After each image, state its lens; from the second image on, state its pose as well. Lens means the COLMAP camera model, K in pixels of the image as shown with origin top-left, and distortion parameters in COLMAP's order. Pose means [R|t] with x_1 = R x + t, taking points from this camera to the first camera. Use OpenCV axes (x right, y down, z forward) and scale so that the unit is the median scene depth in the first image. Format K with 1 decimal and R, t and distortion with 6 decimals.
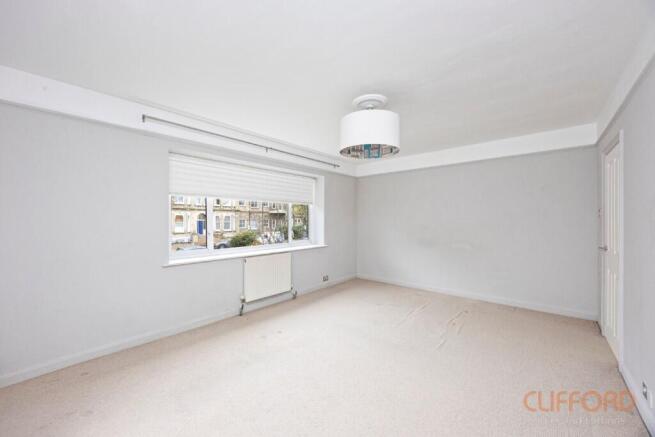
lens RADIAL K [[253.3, 0, 329.6], [0, 253.3, 221.3], [0, 0, 1]] dist [0.011113, -0.000104]
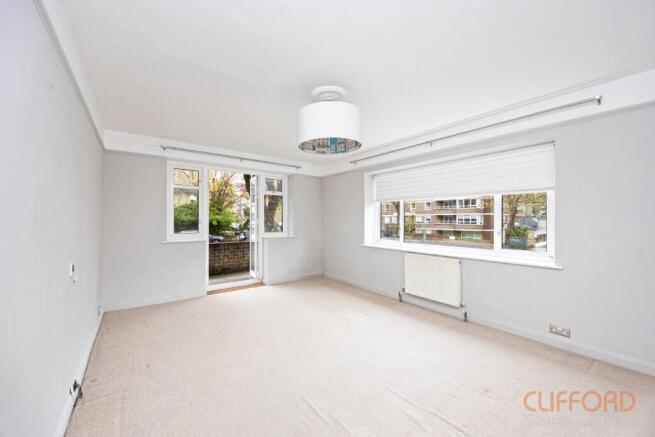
lens RADIAL K [[251.1, 0, 335.6], [0, 251.1, 222.7], [0, 0, 1]] dist [-0.016879, 0.000103]
pose [[-0.182879, 0.016633, -0.982995, 0.741658], [-0.004169, 0.999835, 0.017693, -0.003720], [0.983127, 0.007334, -0.182779, 0.832013]]
